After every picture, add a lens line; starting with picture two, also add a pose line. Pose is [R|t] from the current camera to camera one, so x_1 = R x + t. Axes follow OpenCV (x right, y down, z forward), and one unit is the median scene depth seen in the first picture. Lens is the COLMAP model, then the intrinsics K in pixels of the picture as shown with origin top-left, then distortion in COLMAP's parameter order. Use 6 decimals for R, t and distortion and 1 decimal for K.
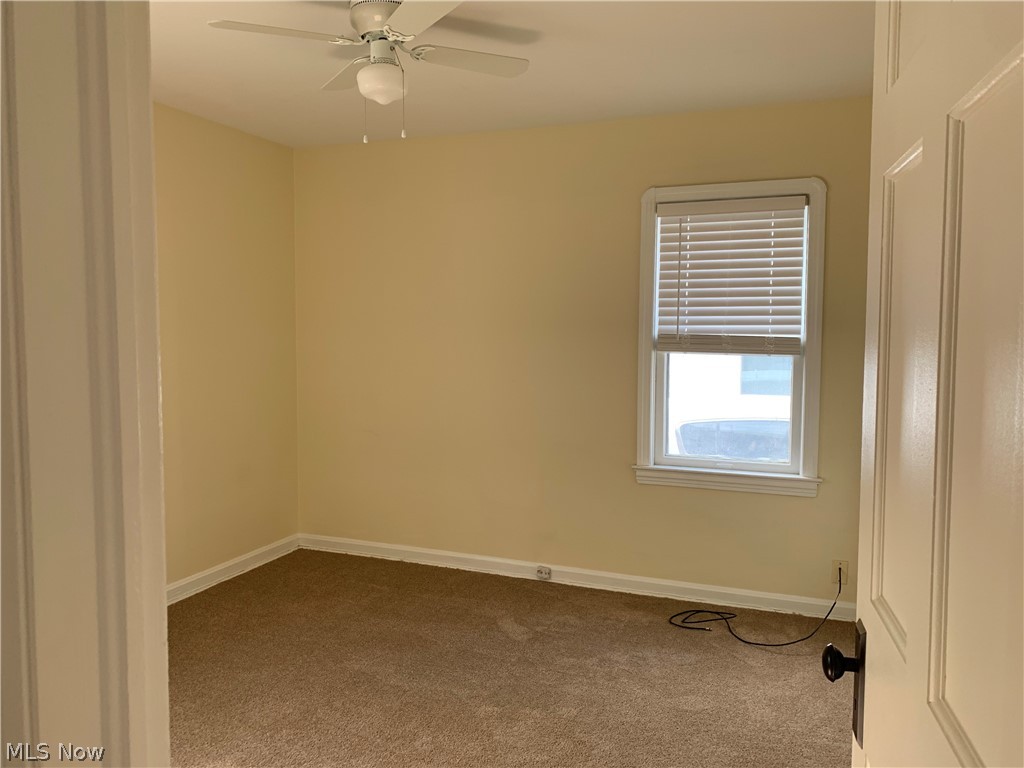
lens RADIAL K [[810.1, 0, 512.0], [0, 810.1, 384.0], [0, 0, 1]] dist [0.006448, 0.000915]
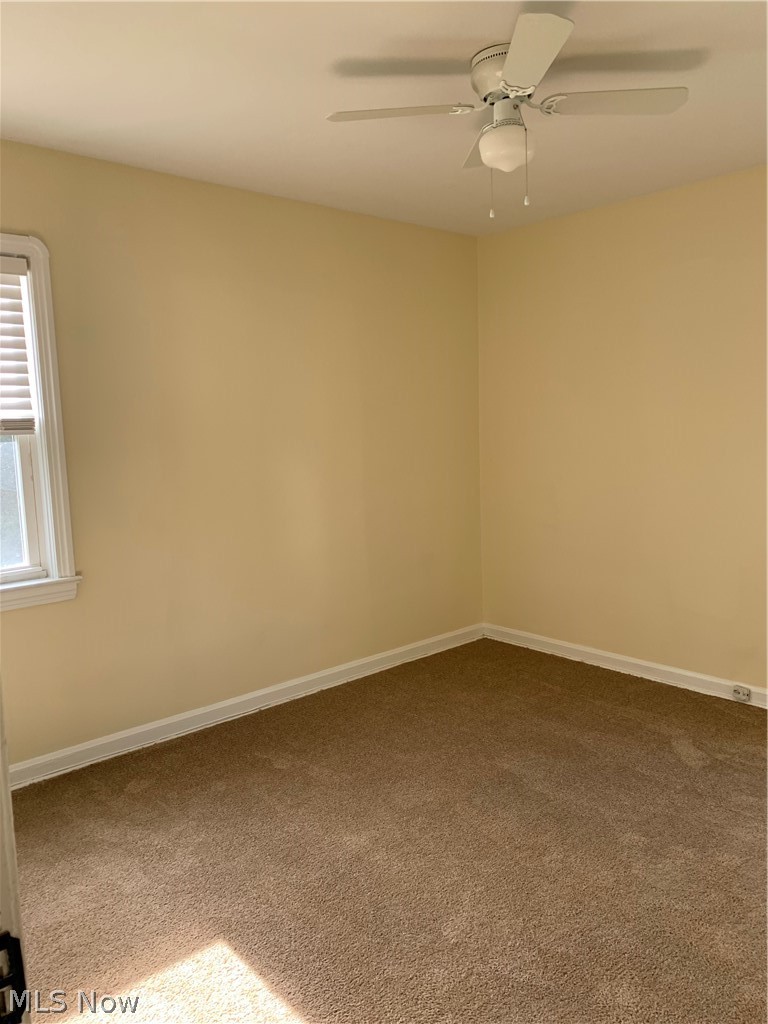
lens RADIAL K [[810.1, 0, 384.0], [0, 810.1, 512.0], [0, 0, 1]] dist [0.006448, 0.000915]
pose [[0.904770, 0.031509, -0.424733, 0.077937], [-0.011817, 0.998733, 0.048918, -0.002757], [0.425737, -0.039241, 0.903996, 0.064883]]
